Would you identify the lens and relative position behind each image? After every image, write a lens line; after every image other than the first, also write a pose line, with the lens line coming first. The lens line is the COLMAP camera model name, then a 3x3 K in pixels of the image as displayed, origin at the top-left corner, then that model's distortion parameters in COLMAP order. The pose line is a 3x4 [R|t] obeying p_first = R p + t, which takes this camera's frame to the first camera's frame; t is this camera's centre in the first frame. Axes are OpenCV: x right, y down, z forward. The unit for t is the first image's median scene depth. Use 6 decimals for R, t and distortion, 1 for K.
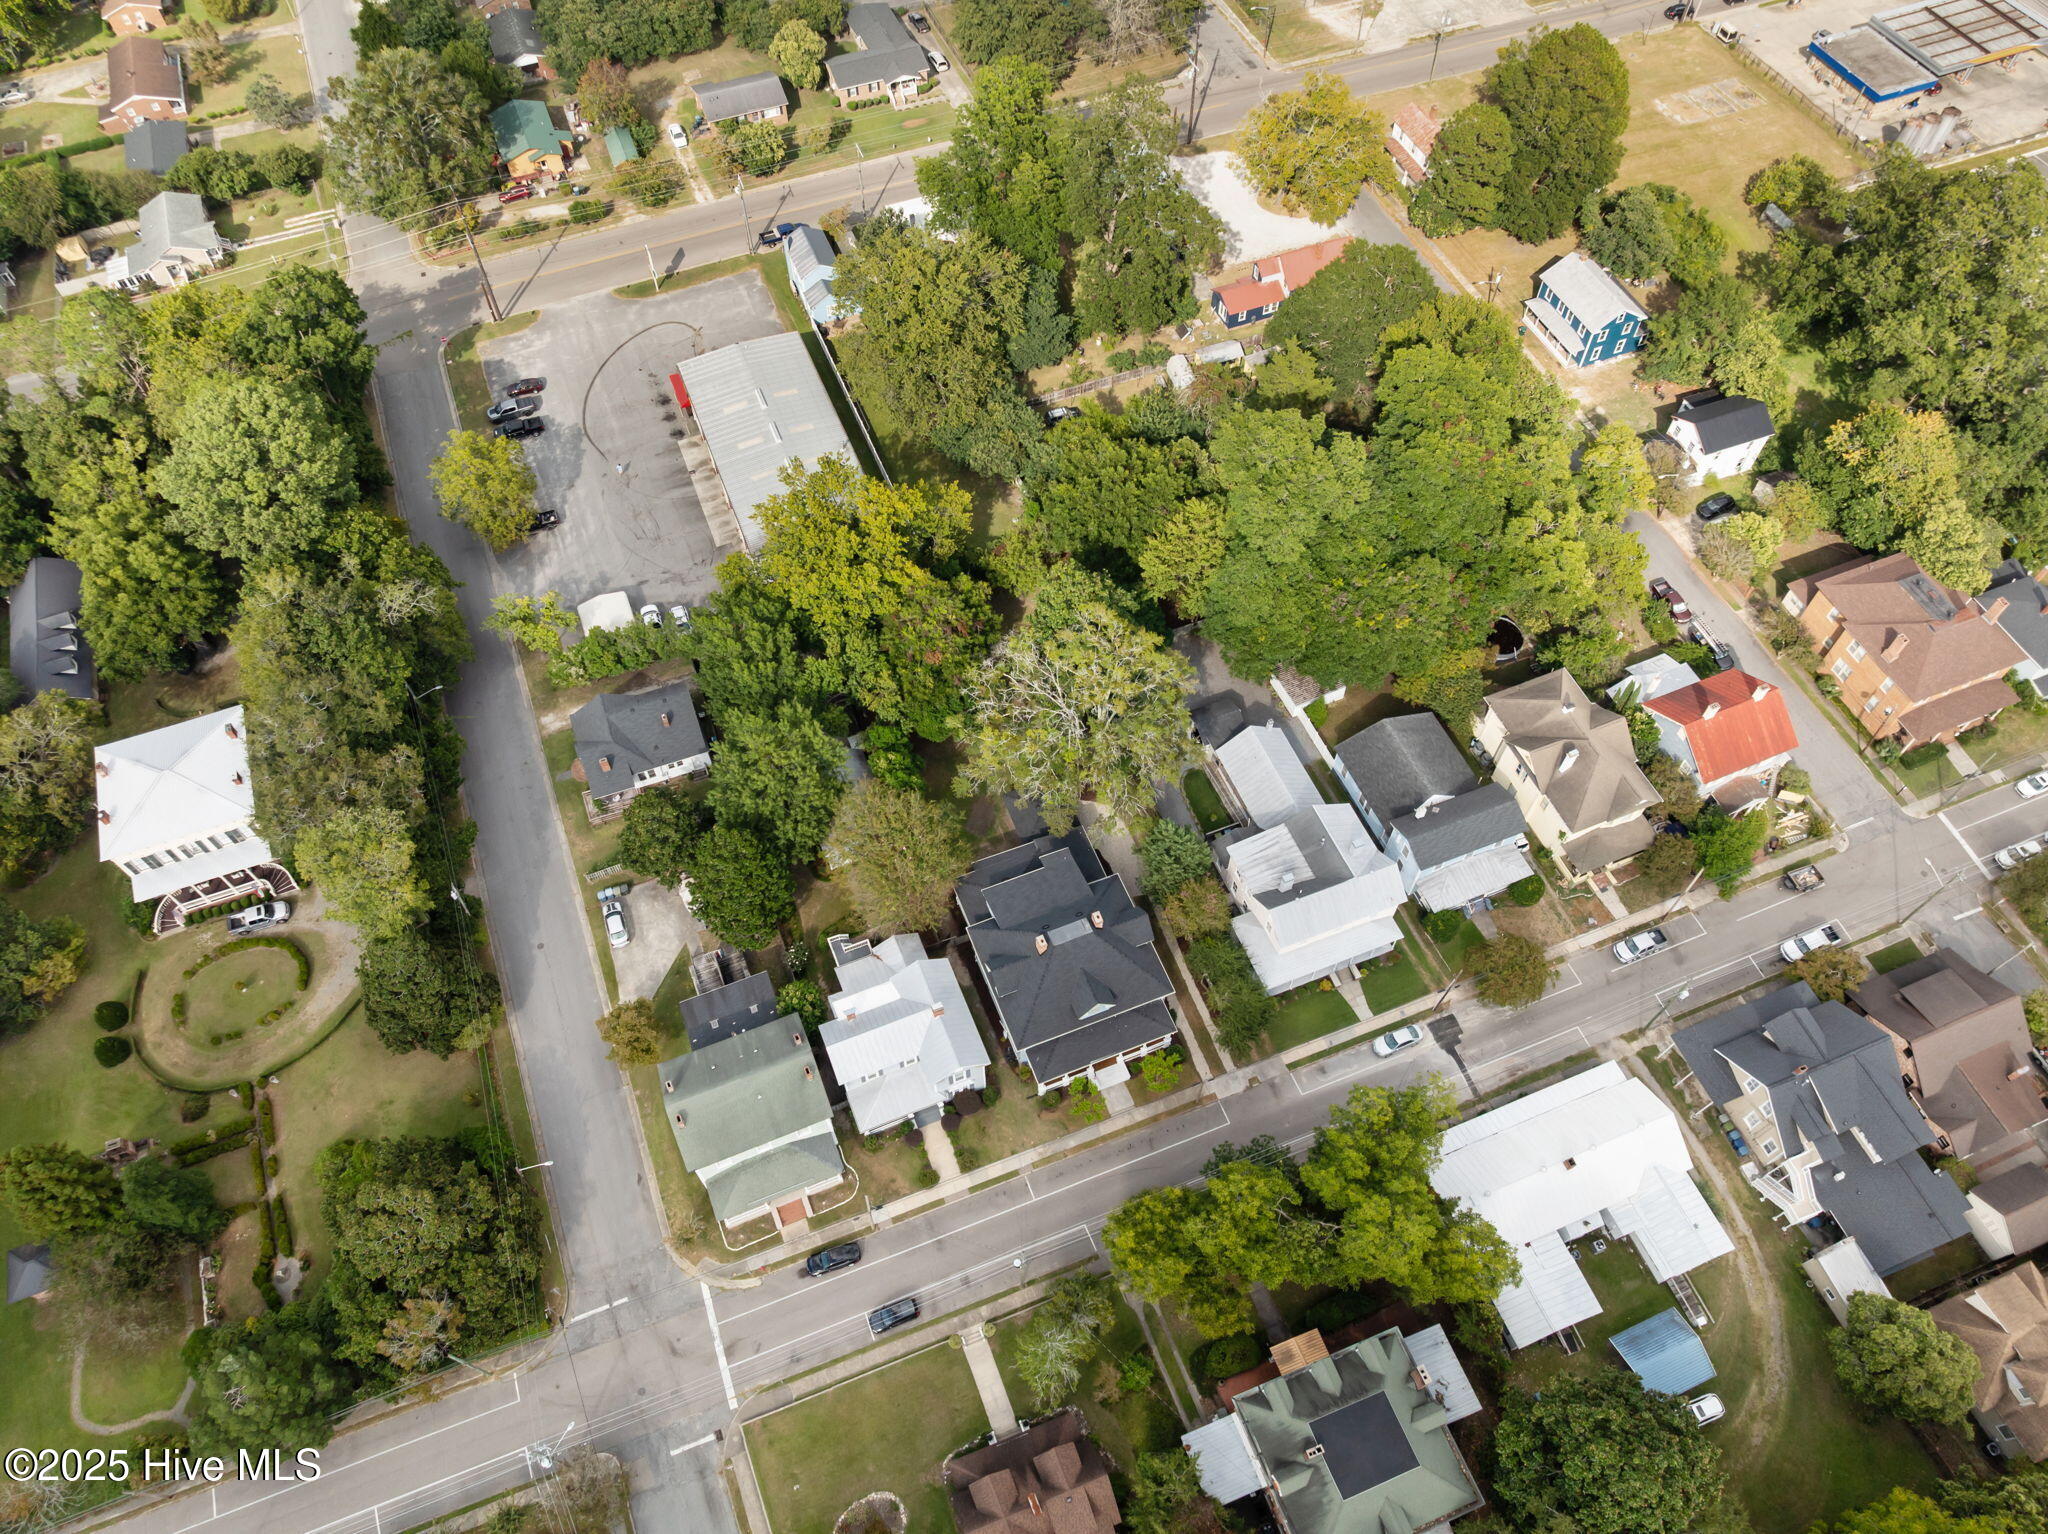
lens RADIAL K [[1447.3, 0, 1023.9], [0, 1447.3, 754.4], [0, 0, 1]] dist [-0.061773, 0.037100]
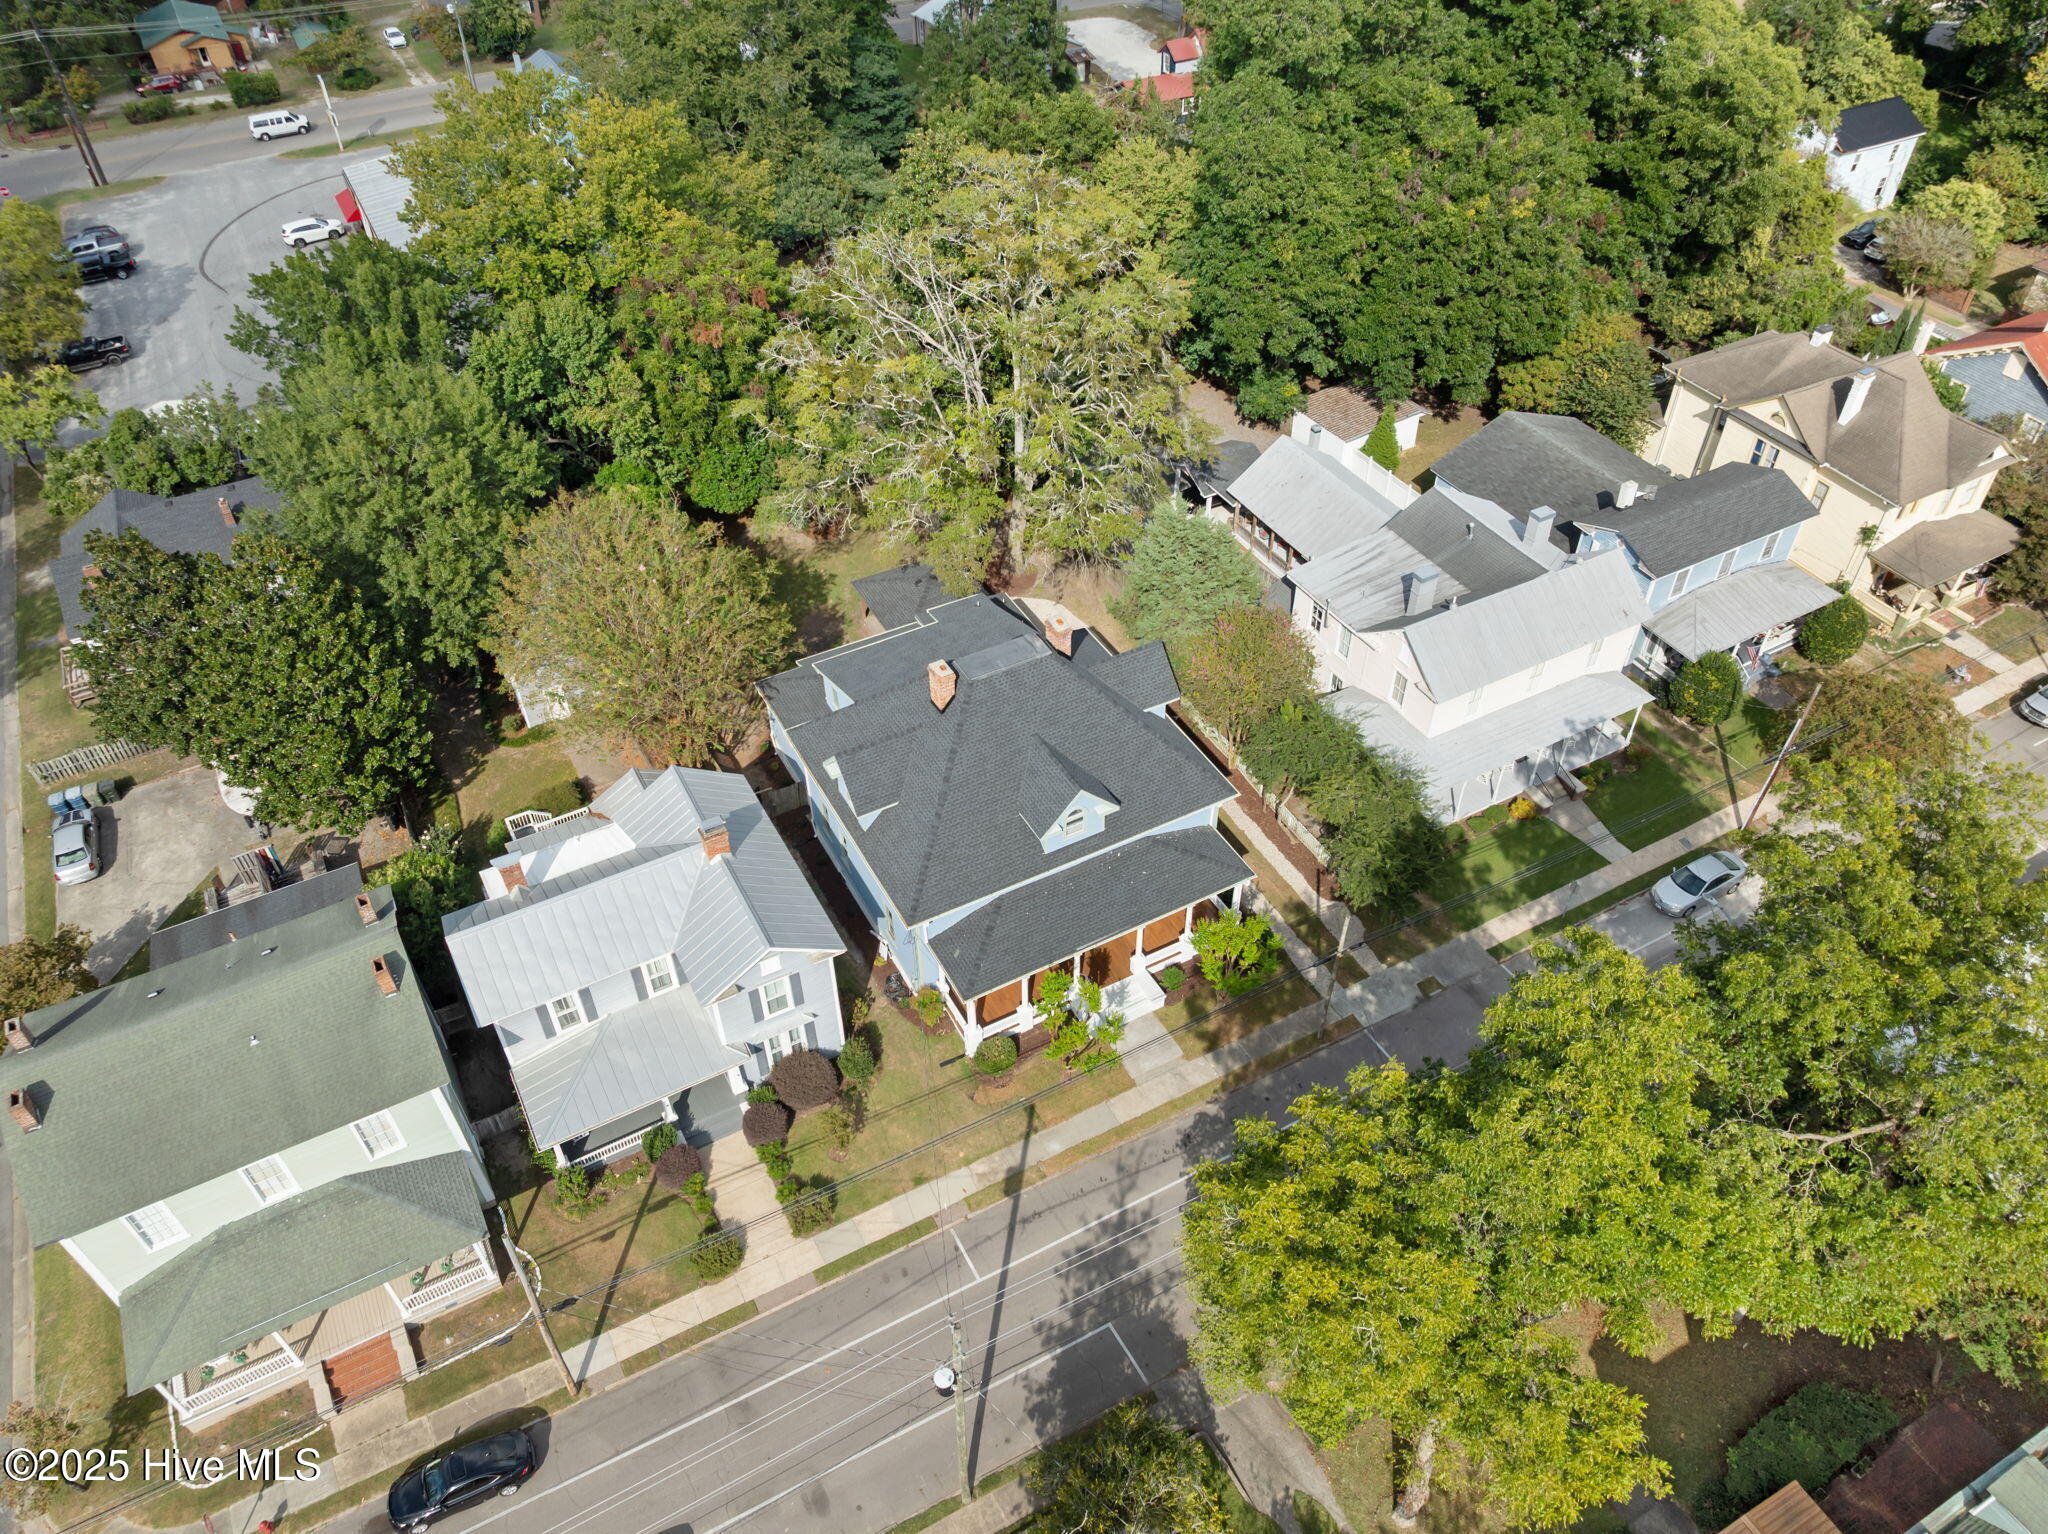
lens RADIAL K [[1434.1, 0, 1024.0], [0, 1434.1, 767.0], [0, 0, 1]] dist [-0.038729, 0.004011]
pose [[0.993173, -0.083161, 0.081798, -0.000963], [0.100113, 0.967590, -0.231836, 0.229687], [-0.059867, 0.238442, 0.969310, 0.498281]]
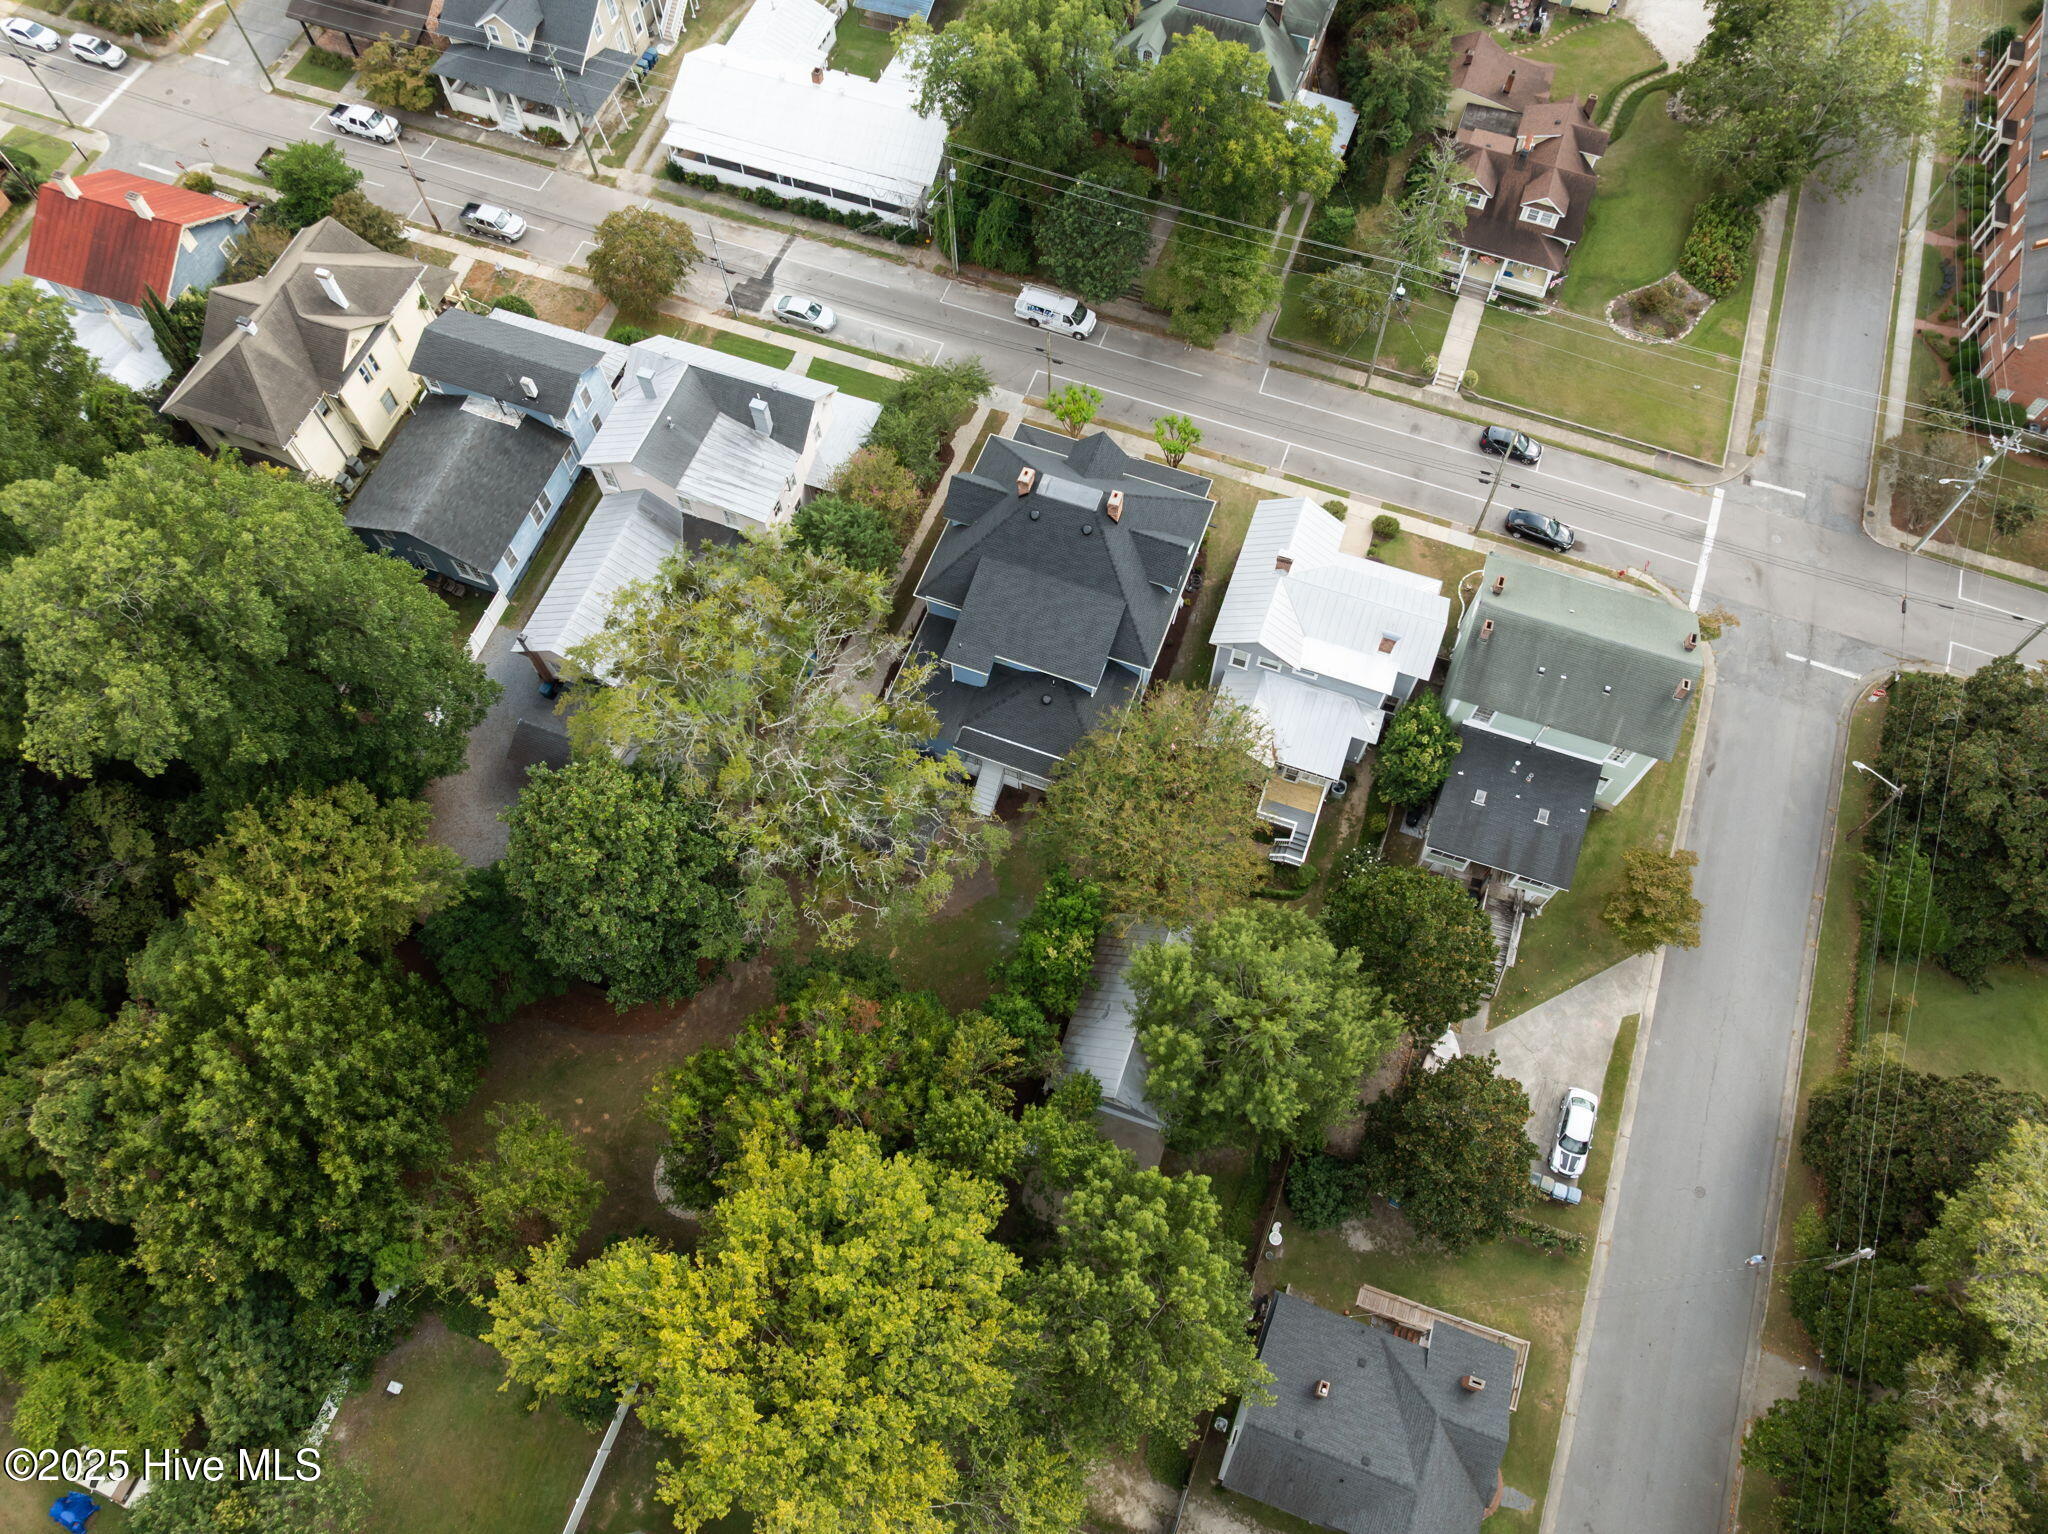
lens RADIAL K [[1447.3, 0, 1023.9], [0, 1447.3, 754.4], [0, 0, 1]] dist [-0.061773, 0.037100]
pose [[-0.742886, -0.598157, 0.300547, -0.197495], [0.566221, -0.321977, 0.758765, -0.380917], [-0.357092, 0.733852, 0.577881, 0.623495]]
